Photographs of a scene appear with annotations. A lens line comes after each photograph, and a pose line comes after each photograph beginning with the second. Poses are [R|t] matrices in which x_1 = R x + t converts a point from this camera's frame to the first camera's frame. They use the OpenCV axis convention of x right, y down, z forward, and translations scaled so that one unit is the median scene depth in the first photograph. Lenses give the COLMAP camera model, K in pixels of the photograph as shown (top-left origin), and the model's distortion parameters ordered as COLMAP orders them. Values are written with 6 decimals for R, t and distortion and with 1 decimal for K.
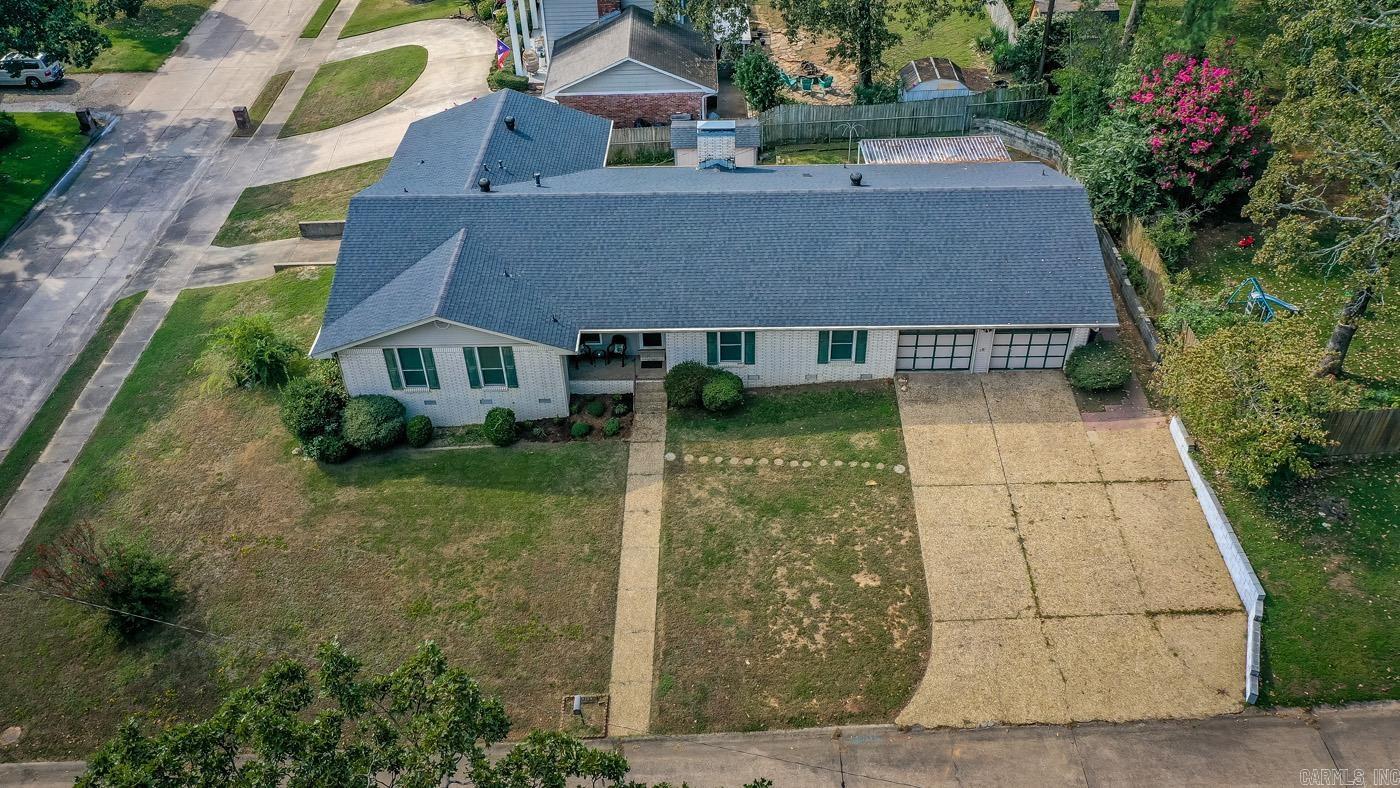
lens RADIAL K [[1118.6, 0, 707.1], [0, 1118.6, 389.2], [0, 0, 1]] dist [0.019796, 0.007685]
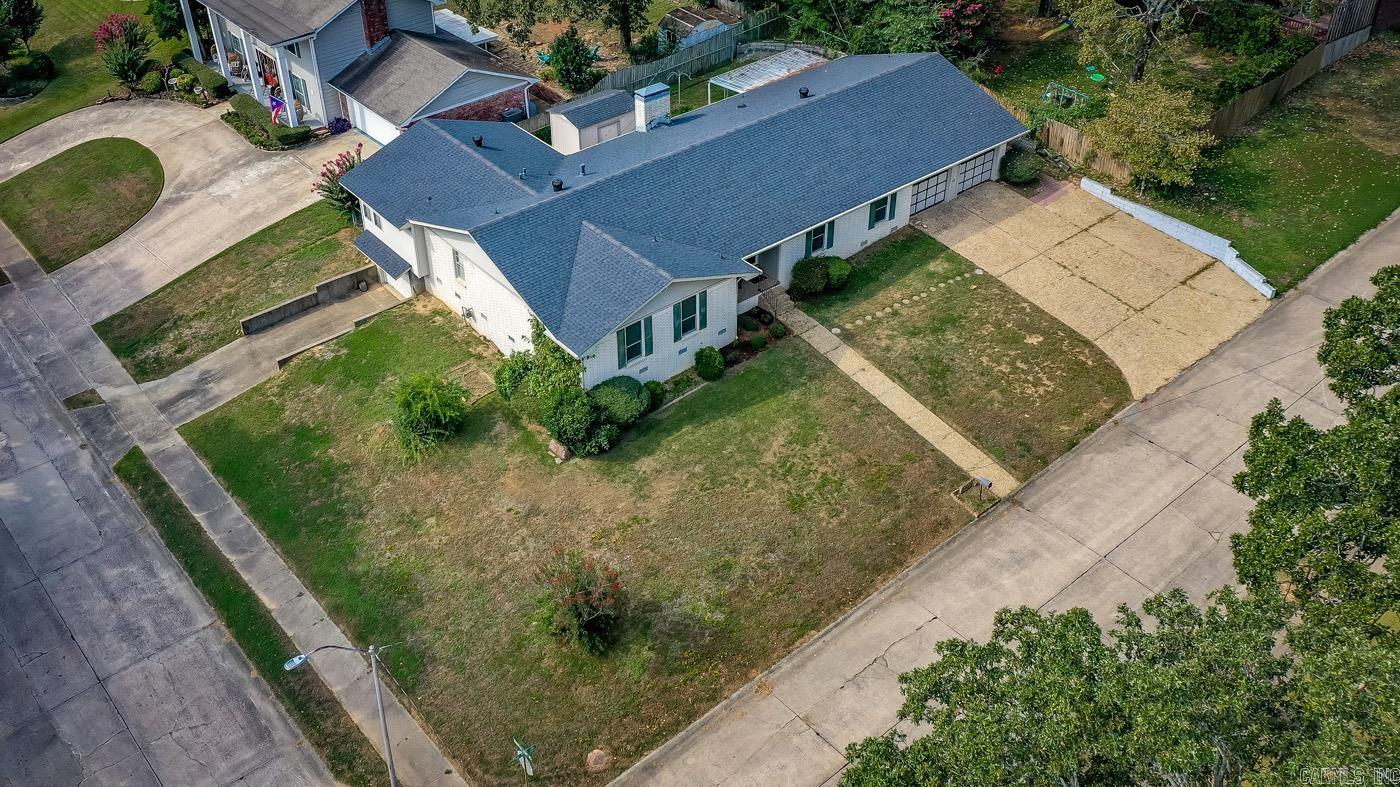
lens RADIAL K [[1265.3, 0, 661.1], [0, 1265.3, 337.2], [0, 0, 1]] dist [0.022279, 0.006040]
pose [[0.775485, -0.353647, 0.523028, -0.882628], [0.387861, 0.920502, 0.047325, -0.070836], [-0.498184, 0.166162, 0.851001, -0.076156]]
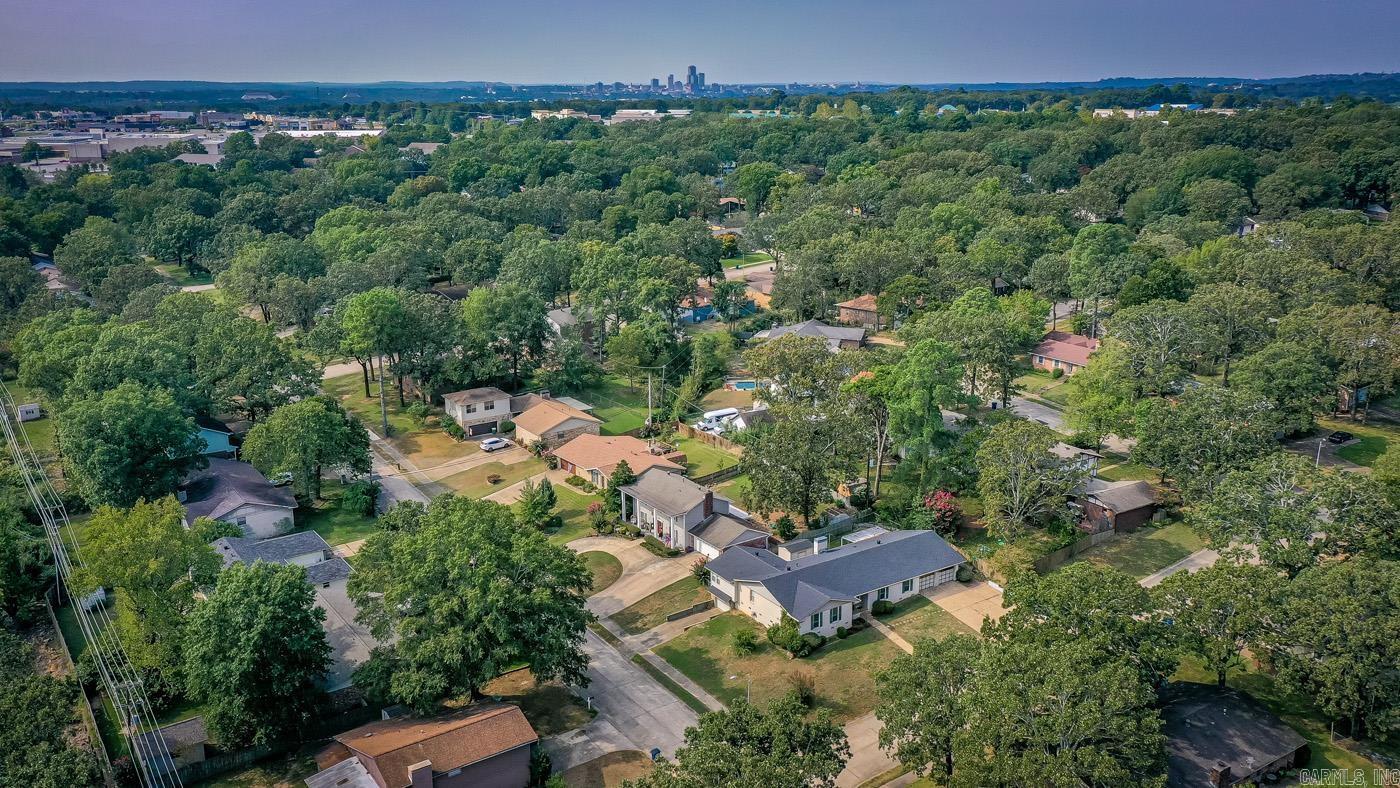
lens RADIAL K [[1118.6, 0, 707.1], [0, 1118.6, 389.2], [0, 0, 1]] dist [0.019796, 0.007685]
pose [[0.824406, -0.126287, 0.551730, -2.186882], [0.336630, 0.893042, -0.298589, 0.238895], [-0.455010, 0.431888, 0.778742, -1.631861]]
